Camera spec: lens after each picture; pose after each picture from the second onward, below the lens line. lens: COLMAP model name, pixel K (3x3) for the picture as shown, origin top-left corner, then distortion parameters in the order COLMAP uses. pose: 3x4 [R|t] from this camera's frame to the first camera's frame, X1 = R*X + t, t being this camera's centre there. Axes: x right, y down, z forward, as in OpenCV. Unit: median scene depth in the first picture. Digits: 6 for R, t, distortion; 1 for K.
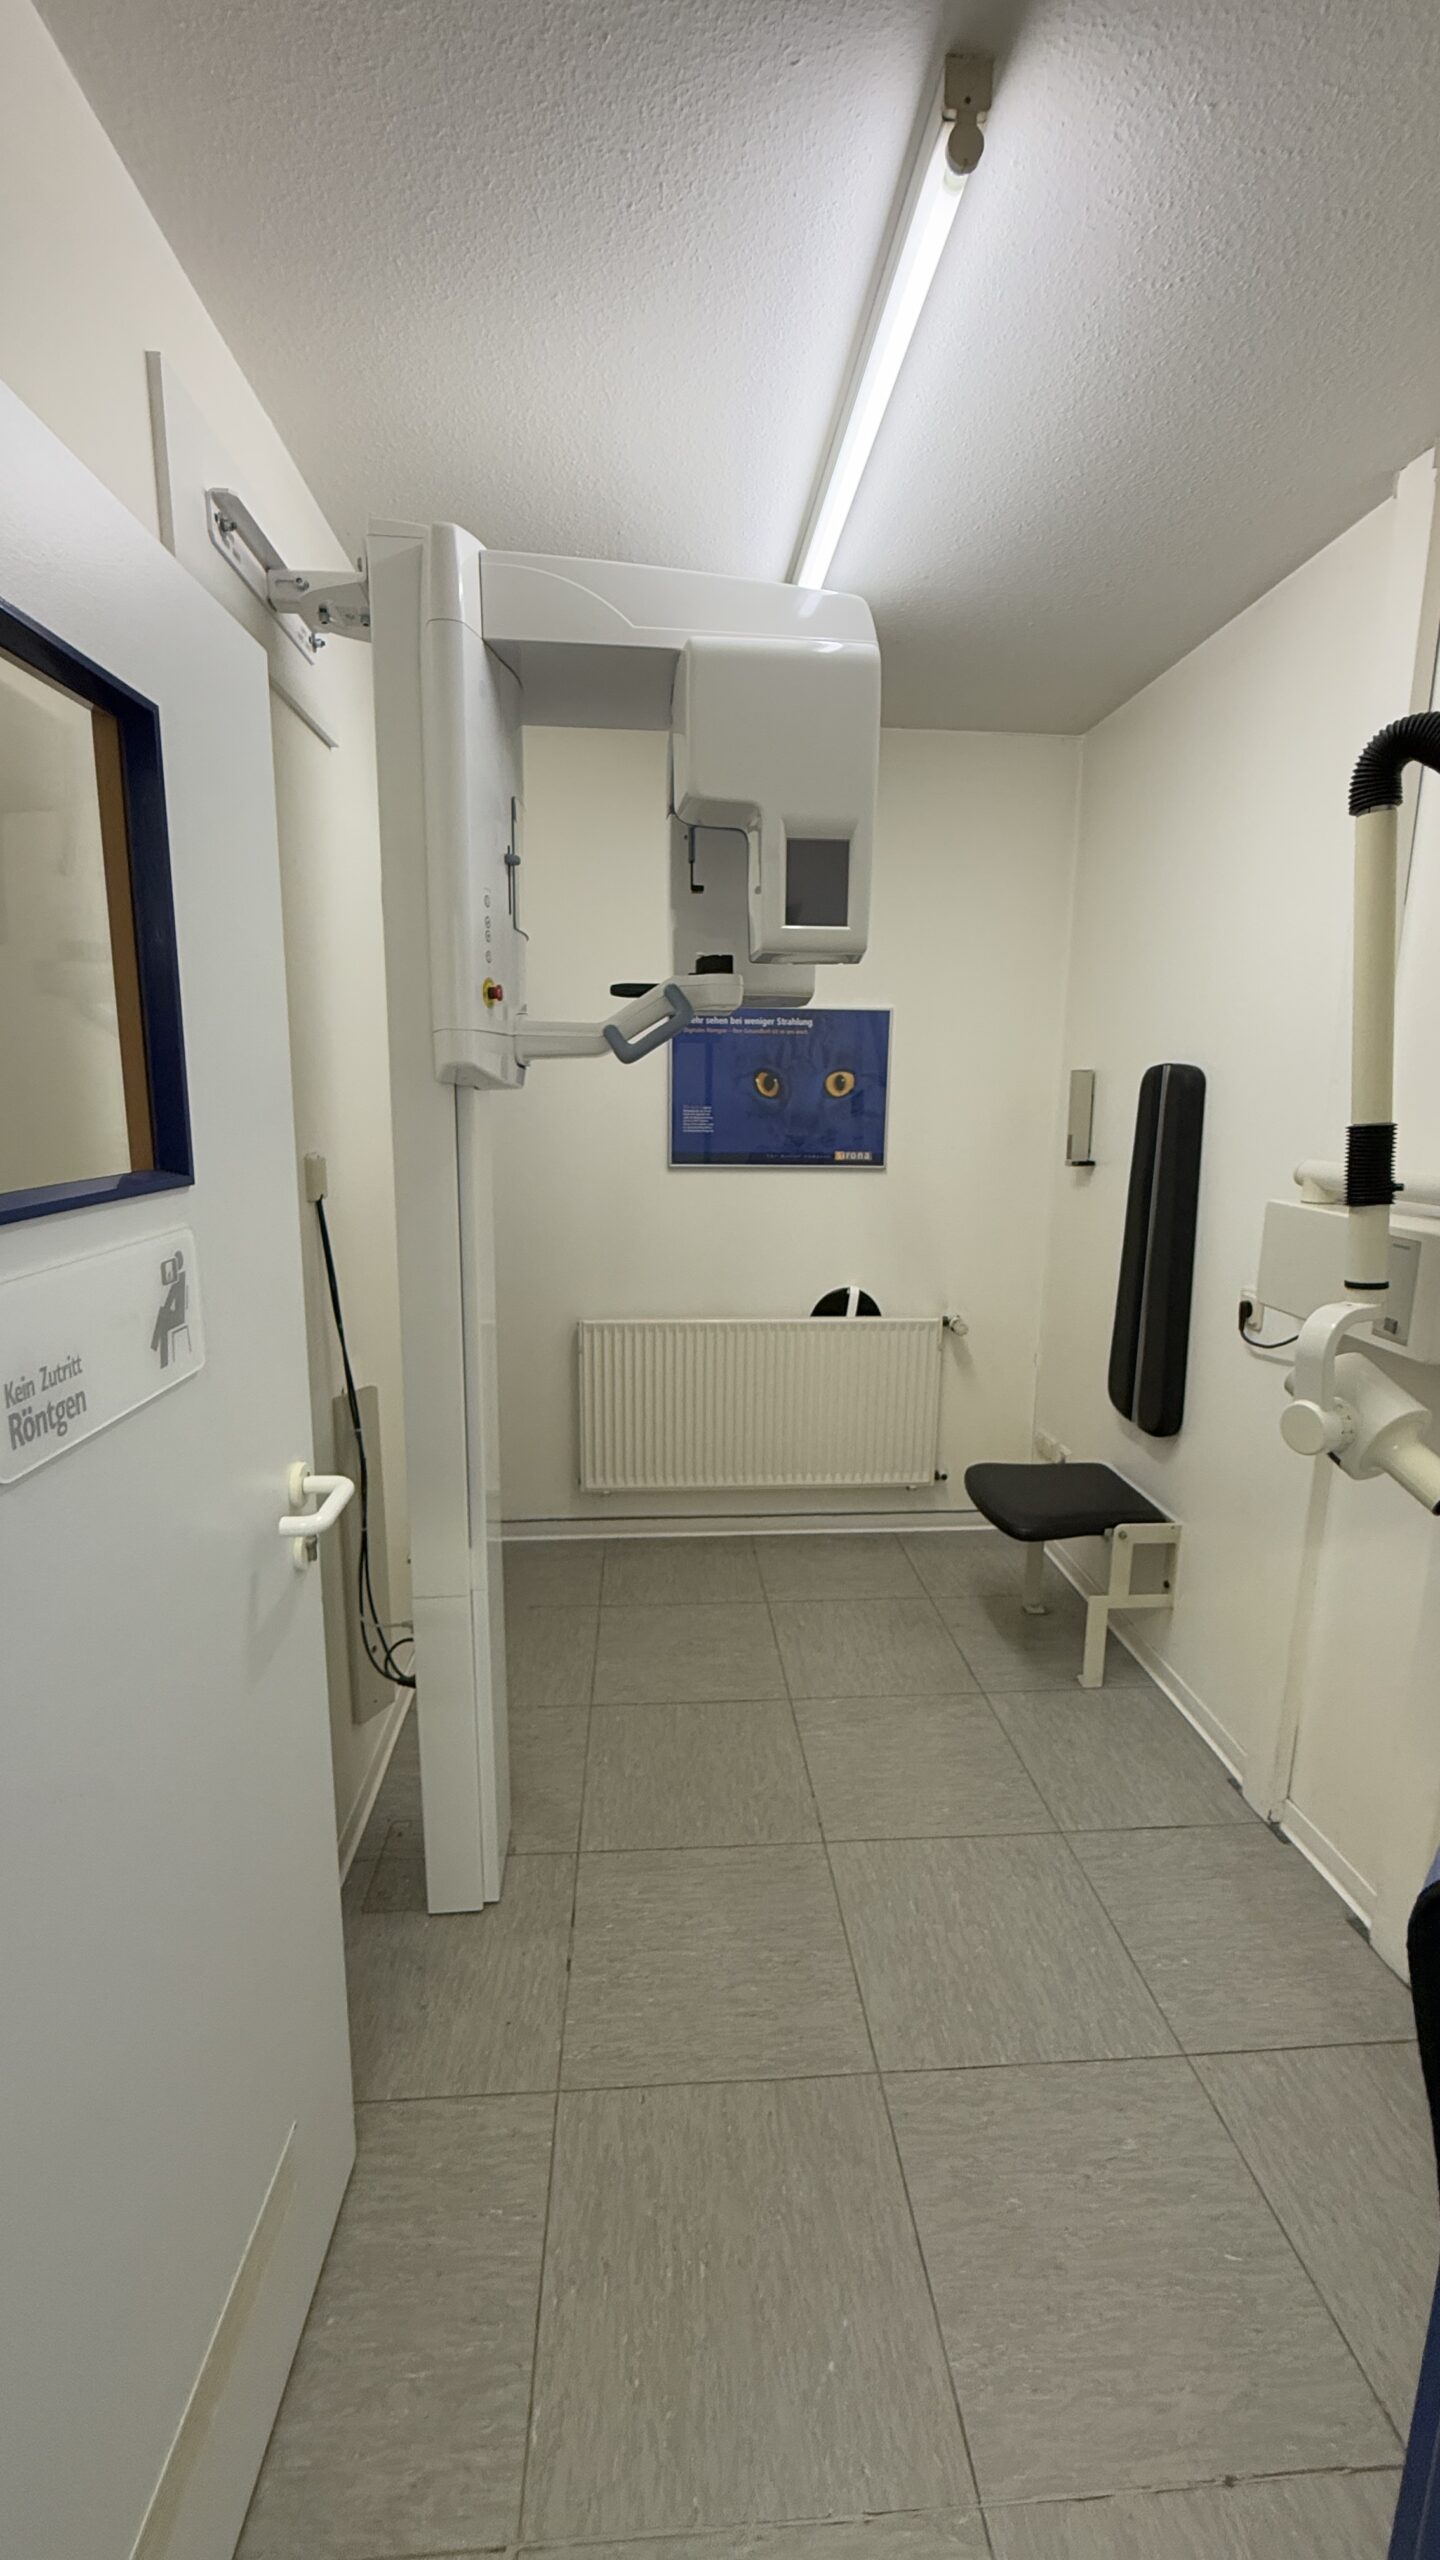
lens RADIAL K [[1016.6, 0, 724.1], [0, 1016.6, 1276.0], [0, 0, 1]] dist [-0.003503, -0.000493]
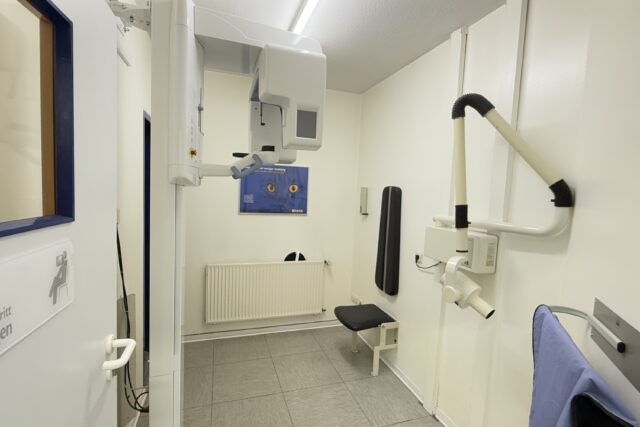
lens RADIAL K [[302.2, 0, 319.5], [0, 302.2, 214.9], [0, 0, 1]] dist [-0.000647, -0.001306]
pose [[0.969662, 0.012040, 0.244152, -0.069996], [0.012830, 0.994903, -0.100018, -0.013446], [-0.244112, 0.100116, 0.964565, 0.093767]]
